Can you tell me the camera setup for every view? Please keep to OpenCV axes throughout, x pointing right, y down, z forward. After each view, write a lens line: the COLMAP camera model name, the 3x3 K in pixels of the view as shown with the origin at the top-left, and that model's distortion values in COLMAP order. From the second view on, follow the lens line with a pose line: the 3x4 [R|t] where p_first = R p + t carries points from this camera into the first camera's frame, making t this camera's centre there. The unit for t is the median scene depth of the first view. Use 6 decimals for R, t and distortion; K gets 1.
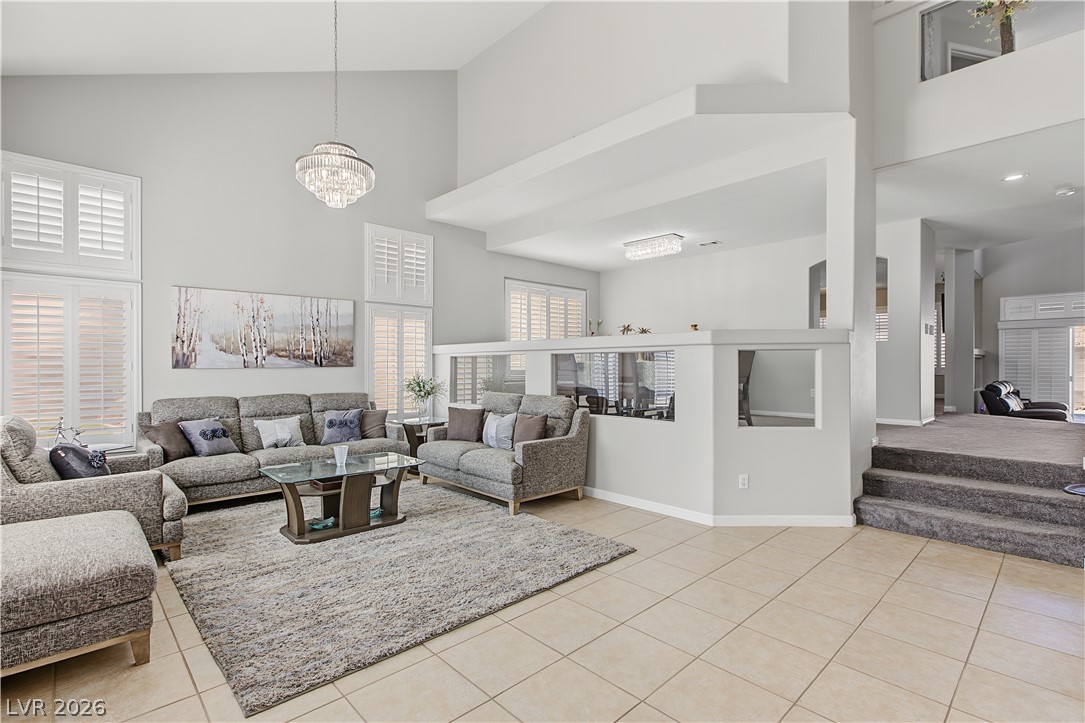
lens RADIAL K [[507.1, 0, 539.2], [0, 507.1, 365.5], [0, 0, 1]] dist [-0.001693, 0.000602]
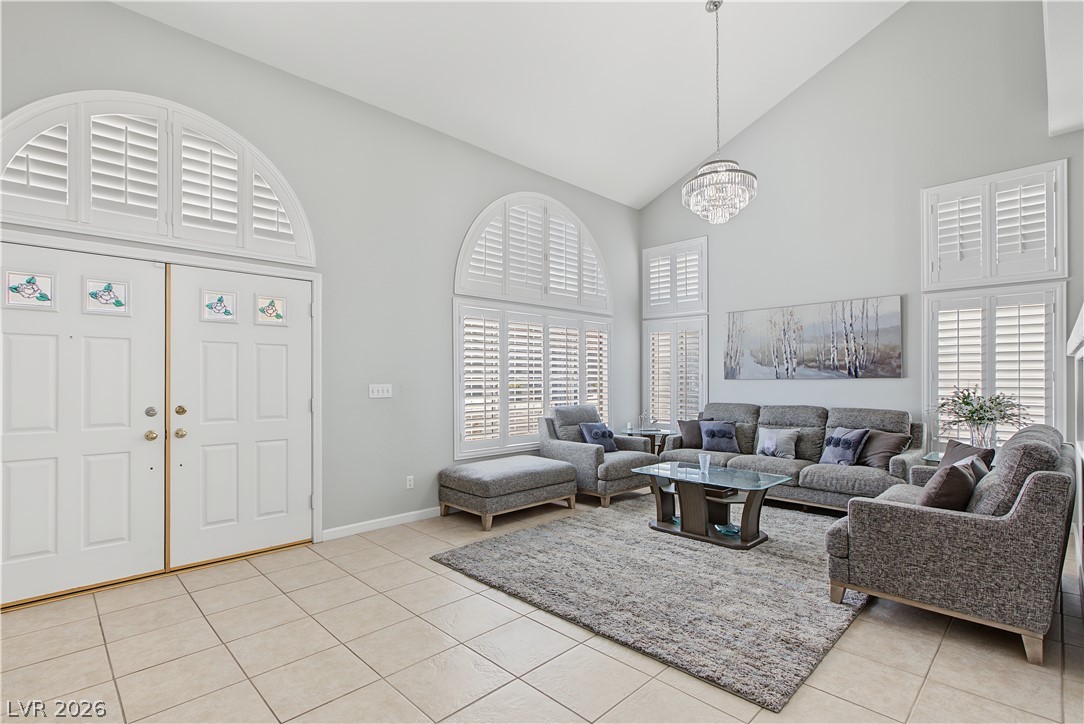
lens RADIAL K [[506.6, 0, 537.3], [0, 506.6, 369.2], [0, 0, 1]] dist [-0.001693, 0.000602]
pose [[0.026772, -0.016160, -0.999511, 0.469272], [0.003474, 0.999865, -0.016073, -0.000342], [0.999636, -0.003042, 0.026825, 0.459489]]
